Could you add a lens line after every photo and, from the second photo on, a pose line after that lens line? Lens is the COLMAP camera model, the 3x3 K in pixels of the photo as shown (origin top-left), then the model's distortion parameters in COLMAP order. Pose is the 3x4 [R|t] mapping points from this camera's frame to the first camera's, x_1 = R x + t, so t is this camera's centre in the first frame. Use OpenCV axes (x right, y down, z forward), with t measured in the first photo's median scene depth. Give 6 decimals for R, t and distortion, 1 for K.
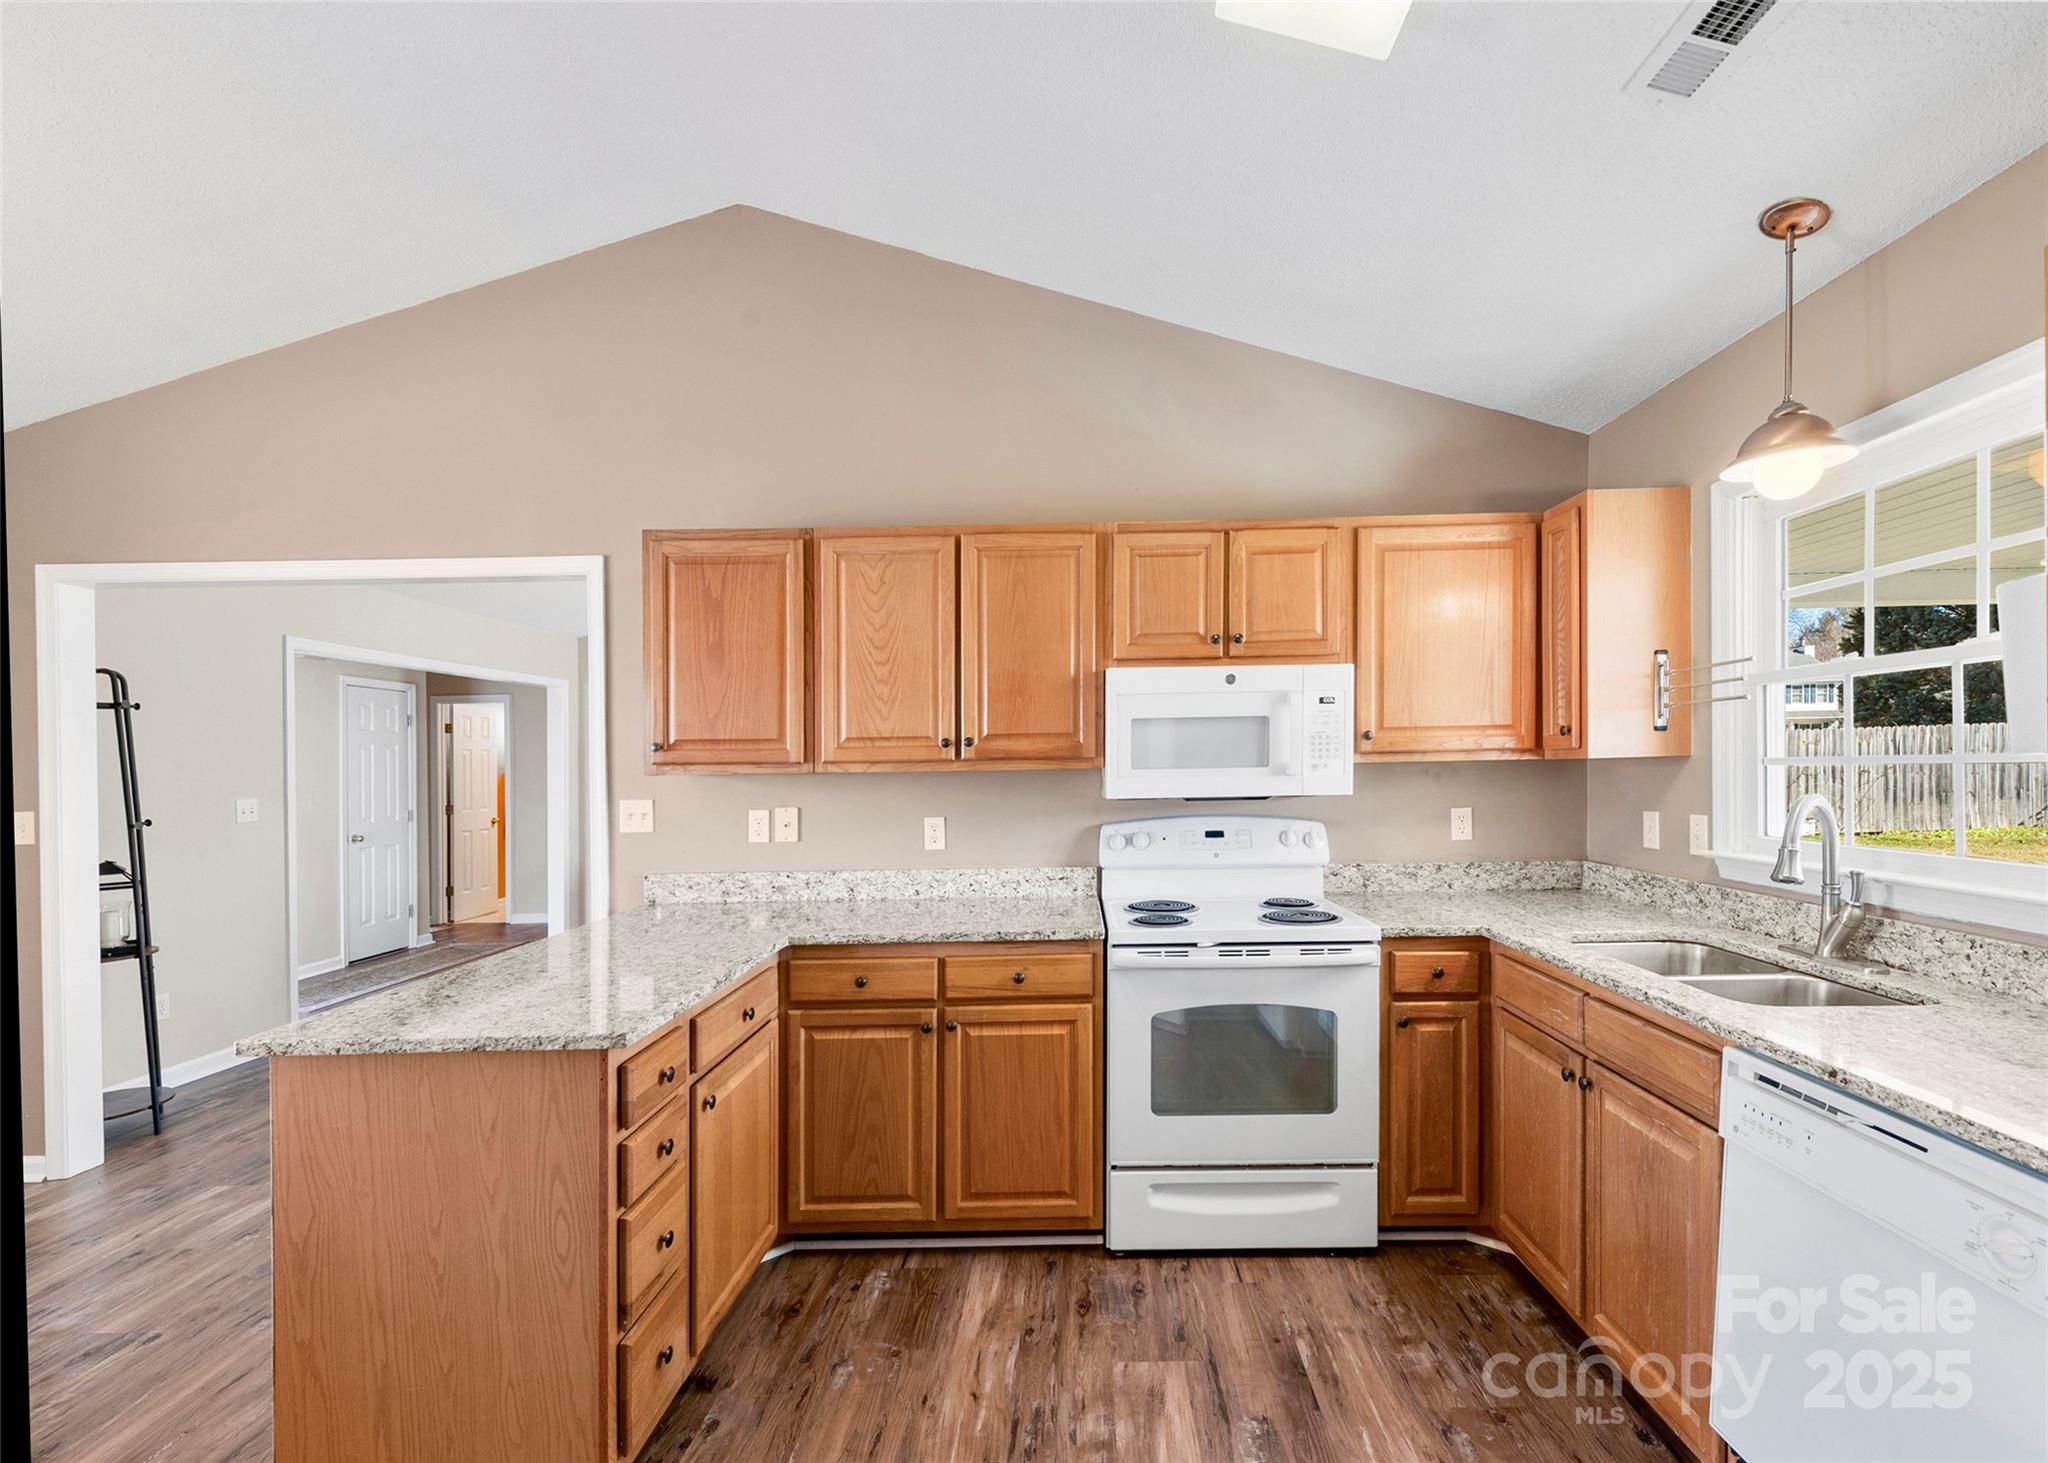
lens RADIAL K [[906.0, 0, 1074.1], [0, 906.0, 767.1], [0, 0, 1]] dist [0.006443, -0.000921]
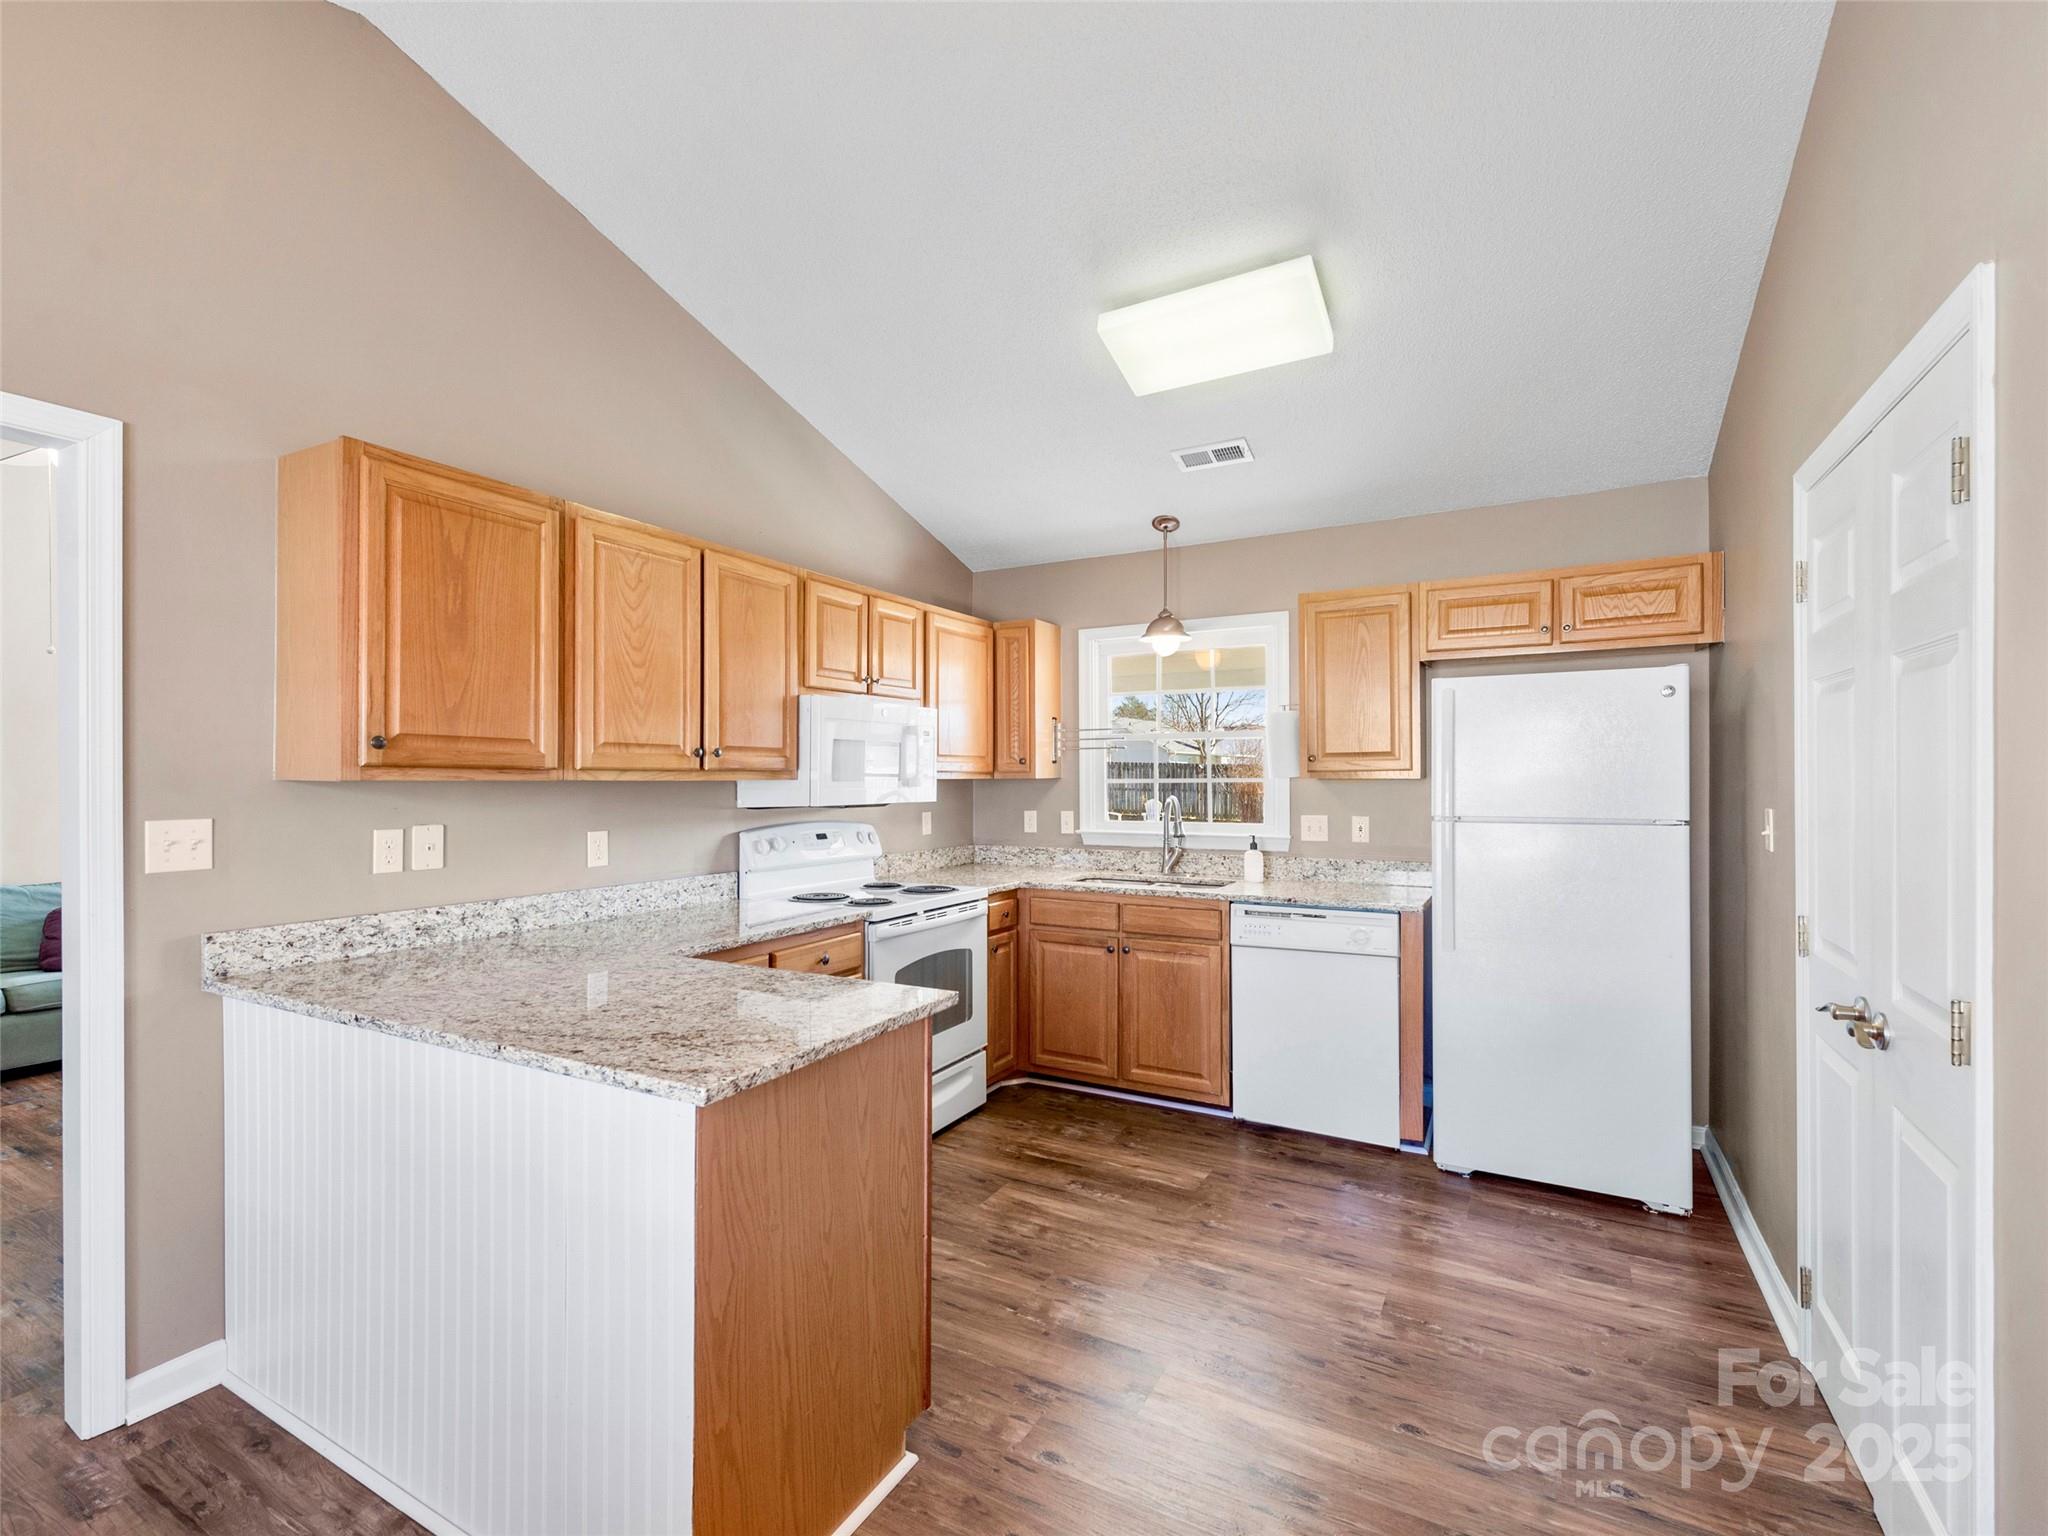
lens RADIAL K [[914.6, 0, 1025.7], [0, 914.6, 775.7], [0, 0, 1]] dist [-0.000395, -0.000223]
pose [[0.478141, 0.019387, 0.878069, -0.853522], [-0.003020, 0.999787, -0.020430, 0.018550], [-0.878278, 0.007117, 0.478098, 0.193000]]
